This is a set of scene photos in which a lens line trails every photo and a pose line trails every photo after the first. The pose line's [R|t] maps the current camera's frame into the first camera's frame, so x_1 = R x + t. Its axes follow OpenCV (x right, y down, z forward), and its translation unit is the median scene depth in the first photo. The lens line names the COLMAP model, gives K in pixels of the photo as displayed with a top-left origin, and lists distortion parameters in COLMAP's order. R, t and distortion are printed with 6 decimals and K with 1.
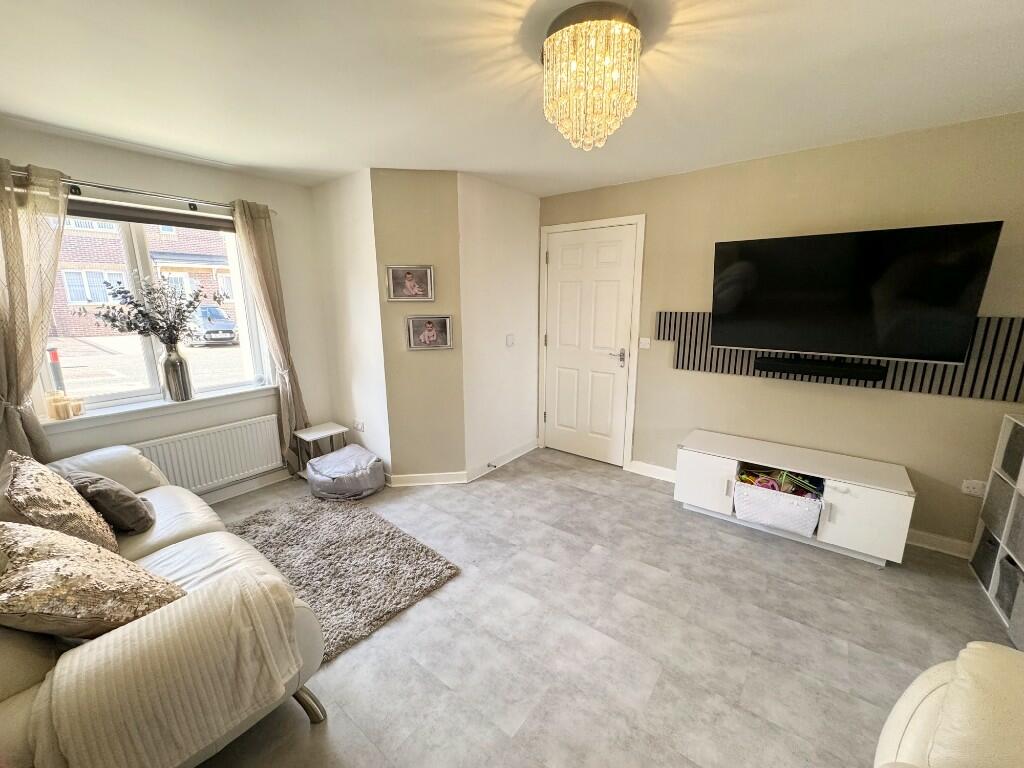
lens RADIAL K [[409.1, 0, 510.0], [0, 409.1, 382.5], [0, 0, 1]] dist [0.000842, 0.000000]
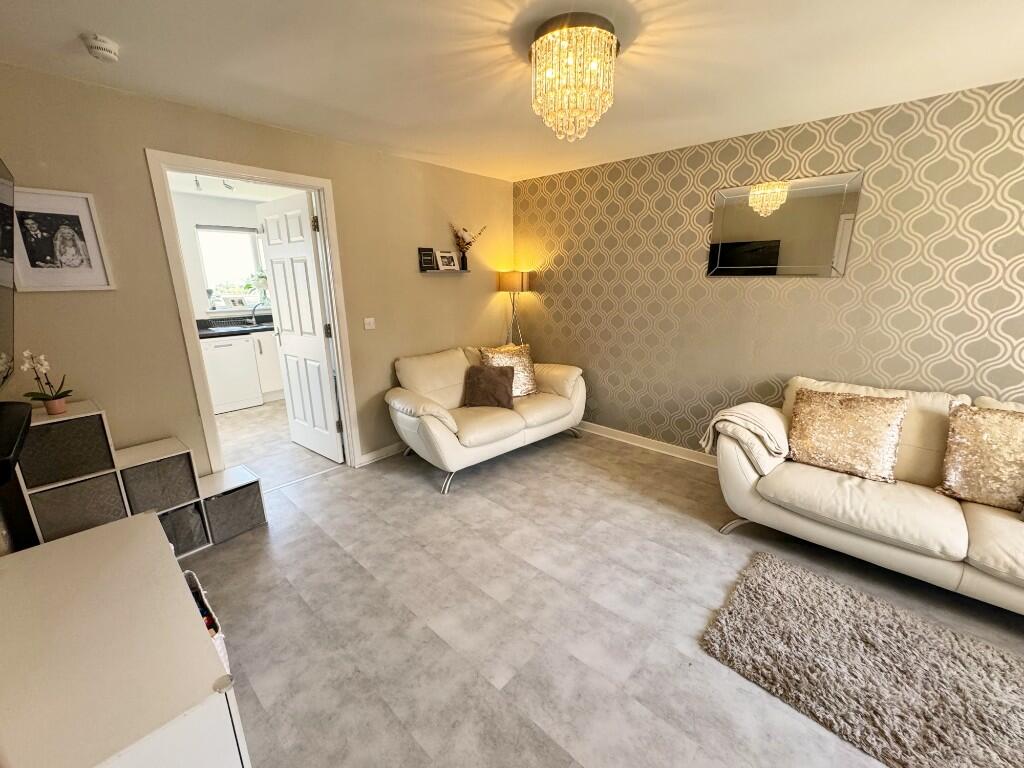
lens RADIAL K [[409.1, 0, 510.5], [0, 409.1, 382.1], [0, 0, 1]] dist [0.000842, 0.000000]
pose [[-0.996827, -0.008751, 0.079114, 0.144162], [0.027610, 0.894208, 0.446800, -0.263307], [-0.074654, 0.447566, -0.891129, 1.276134]]
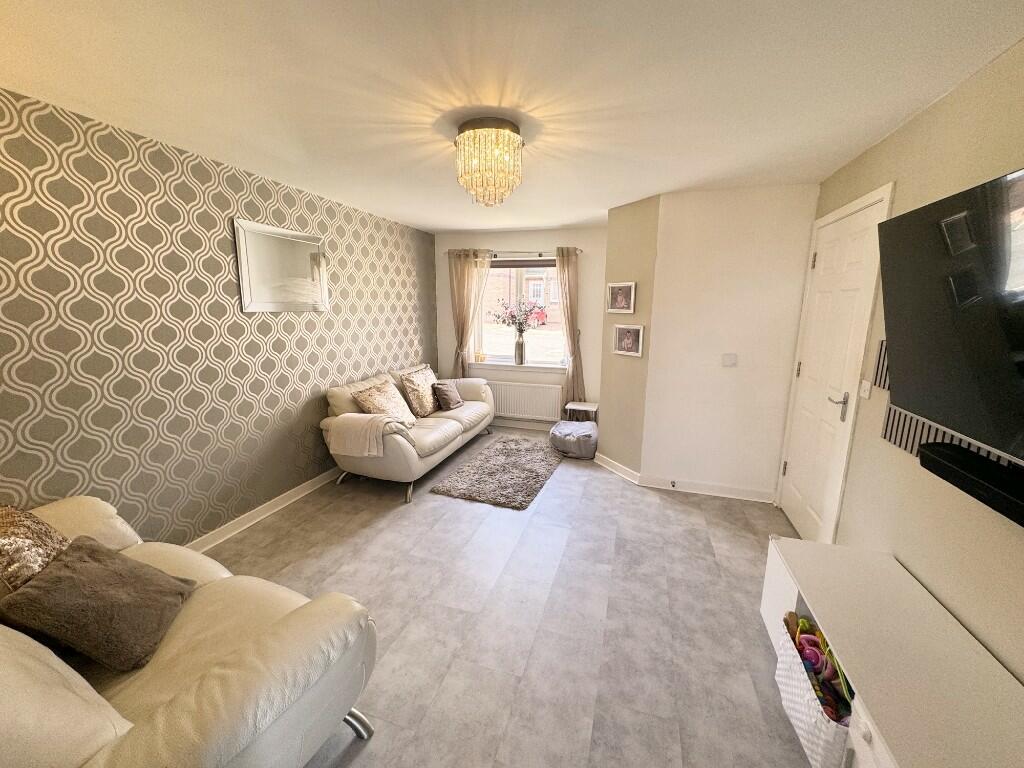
lens RADIAL K [[409.1, 0, 511.6], [0, 409.1, 381.9], [0, 0, 1]] dist [0.000842, 0.000000]
pose [[0.342412, 0.181223, -0.921907, 0.902592], [-0.204925, 0.972003, 0.114958, -0.086091], [0.916929, 0.149558, 0.369963, 0.345519]]
